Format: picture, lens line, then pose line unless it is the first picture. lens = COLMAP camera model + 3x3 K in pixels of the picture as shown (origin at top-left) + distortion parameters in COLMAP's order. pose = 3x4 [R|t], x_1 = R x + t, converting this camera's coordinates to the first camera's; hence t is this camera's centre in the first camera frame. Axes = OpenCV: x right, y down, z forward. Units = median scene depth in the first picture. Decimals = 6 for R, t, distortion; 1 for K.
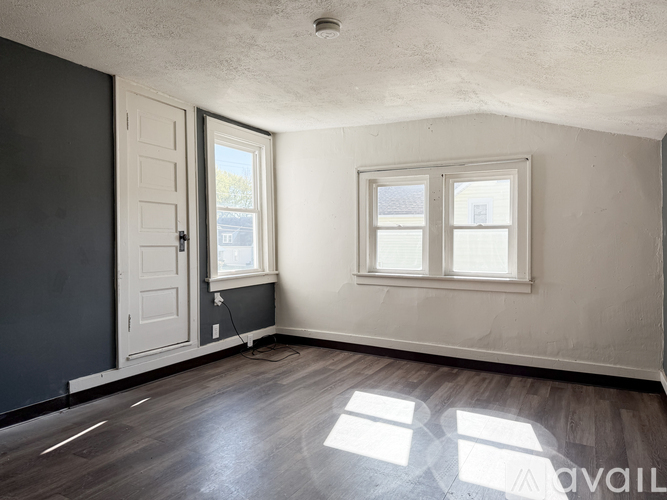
lens RADIAL K [[473.9, 0, 333.5], [0, 473.9, 250.0], [0, 0, 1]] dist [0.130635, -0.001860]
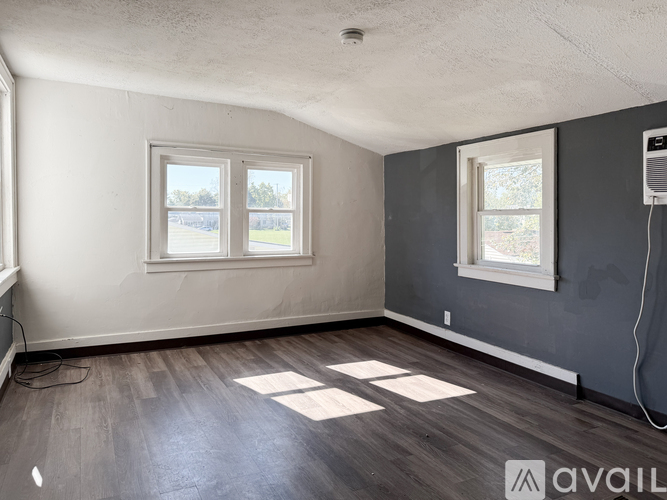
lens RADIAL K [[486.4, 0, 333.3], [0, 486.4, 223.2], [0, 0, 1]] dist [0.006037, -0.002697]
pose [[0.566034, -0.008286, 0.824340, -0.554474], [0.015224, 0.999884, -0.000402, -0.015735], [-0.824241, 0.012777, 0.566095, 0.232015]]
